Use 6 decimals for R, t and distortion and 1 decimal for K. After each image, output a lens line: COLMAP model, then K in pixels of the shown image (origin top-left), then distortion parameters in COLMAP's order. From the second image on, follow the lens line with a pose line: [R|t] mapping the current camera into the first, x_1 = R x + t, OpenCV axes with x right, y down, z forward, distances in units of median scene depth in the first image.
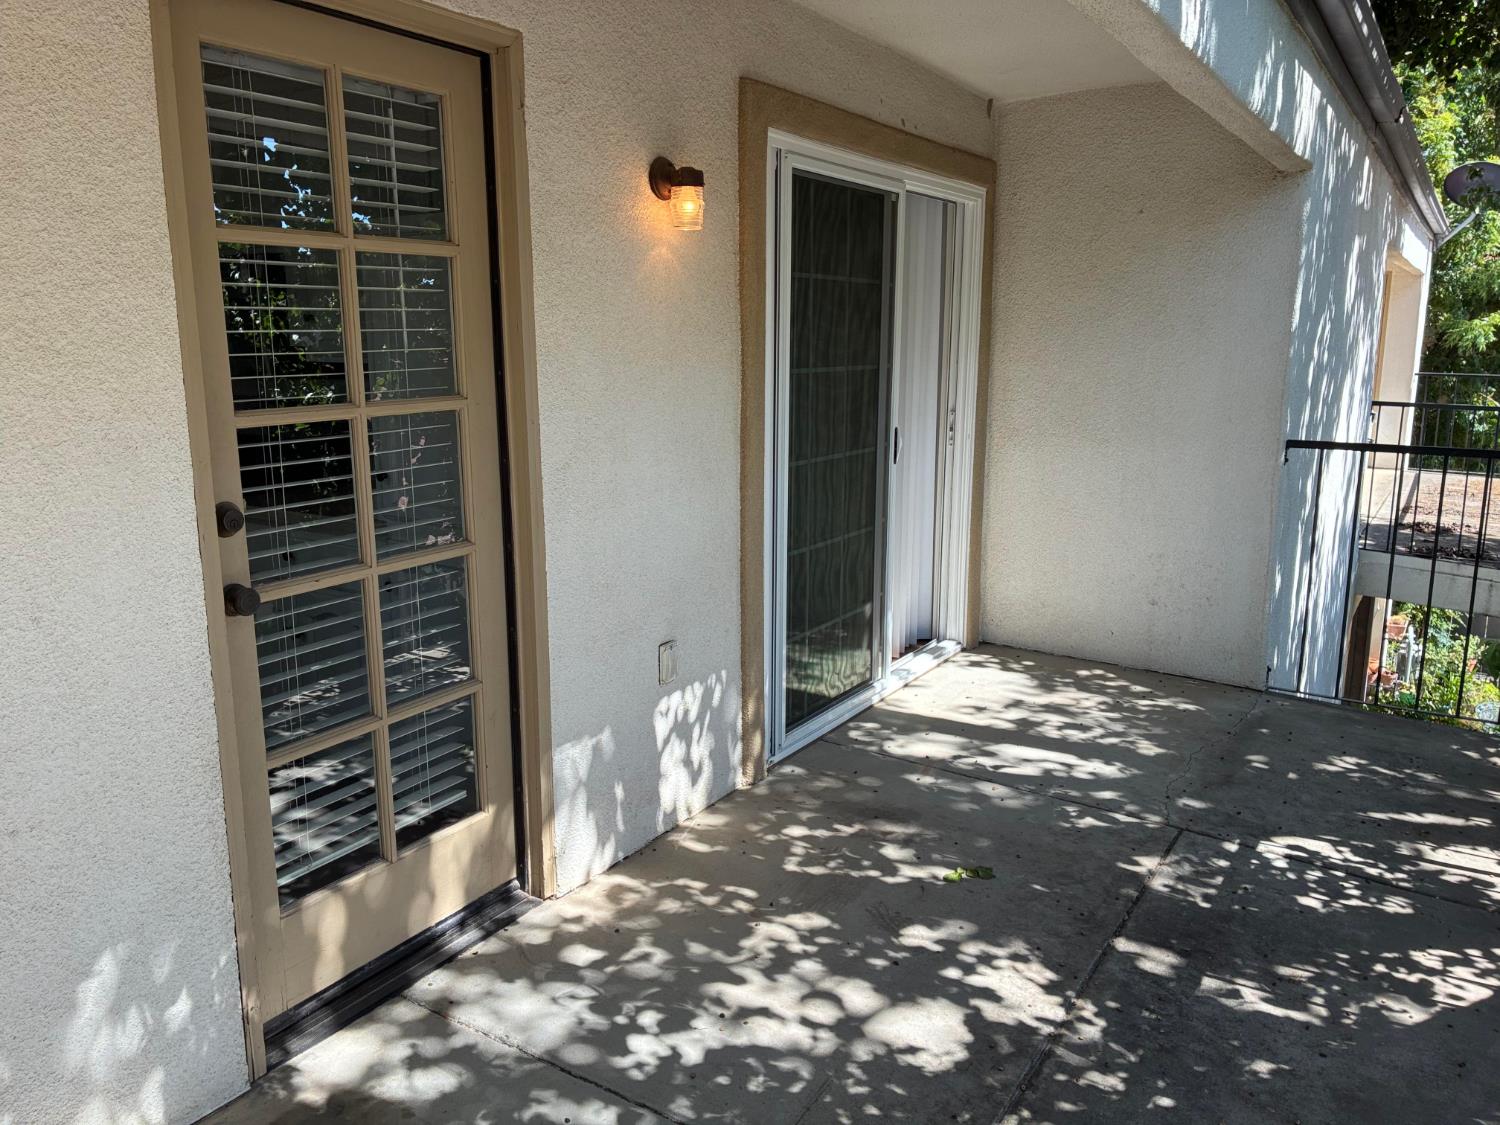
lens RADIAL K [[1134.8, 0, 742.0], [0, 1134.8, 565.9], [0, 0, 1]] dist [0.025279, -0.035702]
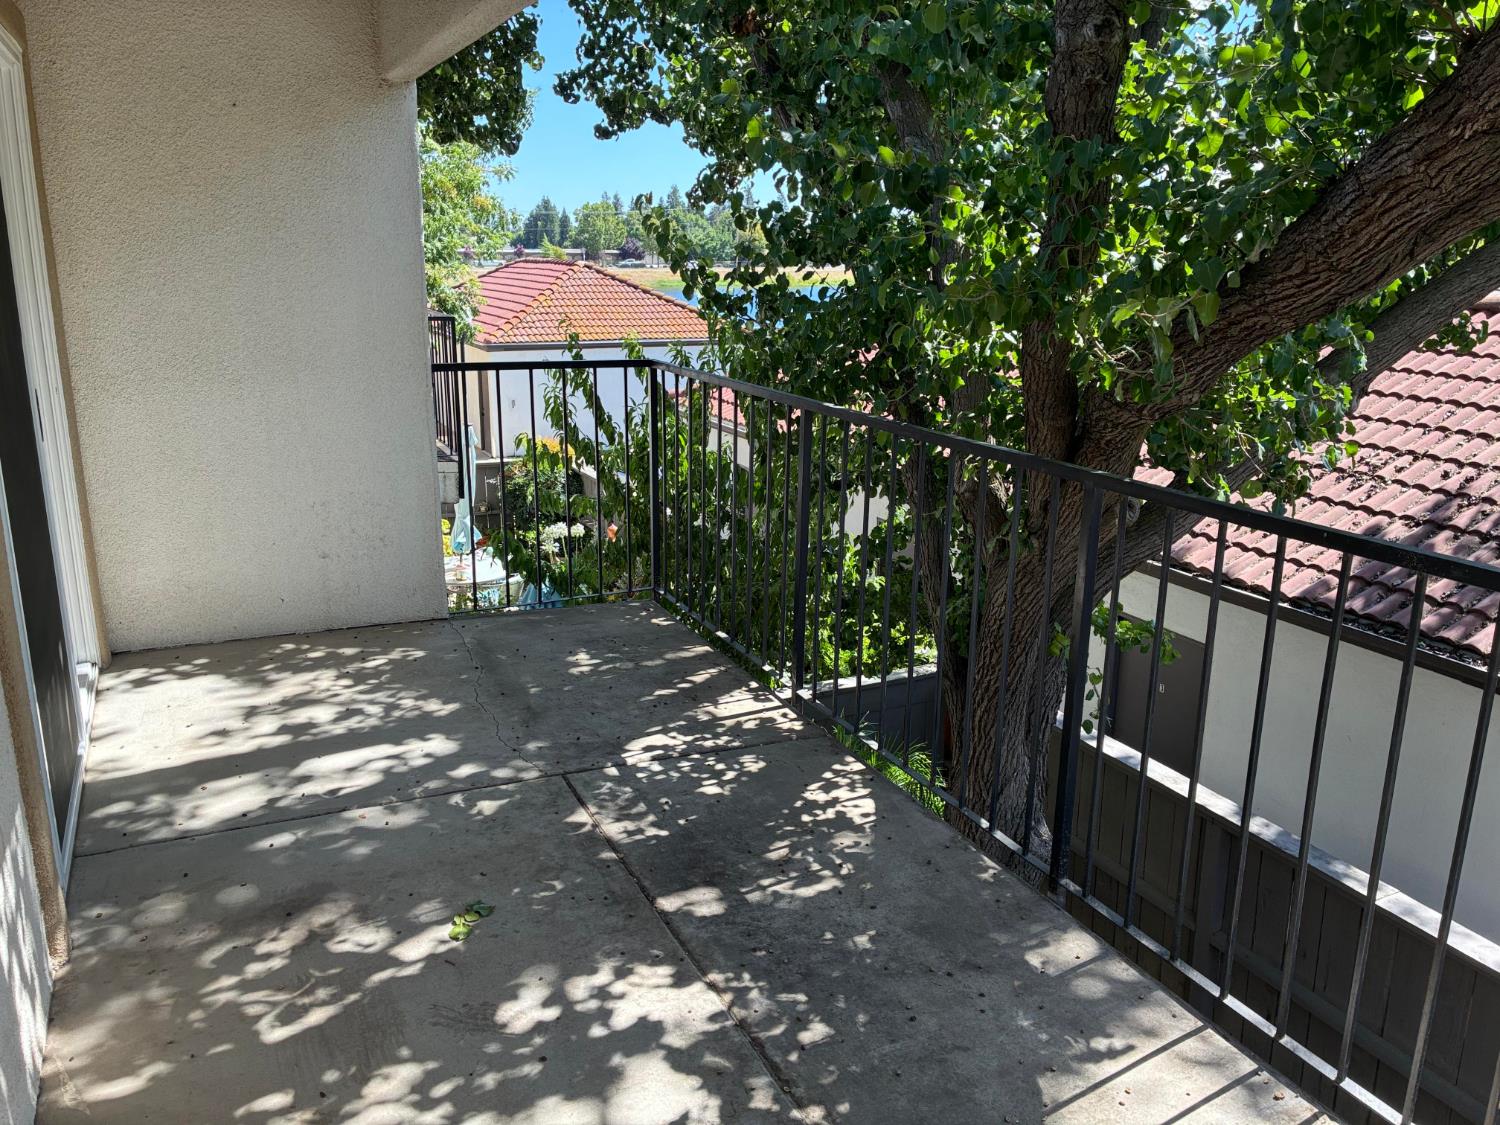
lens RADIAL K [[1134.8, 0, 743.7], [0, 1134.8, 547.6], [0, 0, 1]] dist [0.025279, -0.035702]
pose [[0.527572, -0.211636, 0.822726, -0.291346], [0.162904, 0.975701, 0.146525, -0.073965], [-0.833745, 0.056723, 0.549229, 0.331380]]
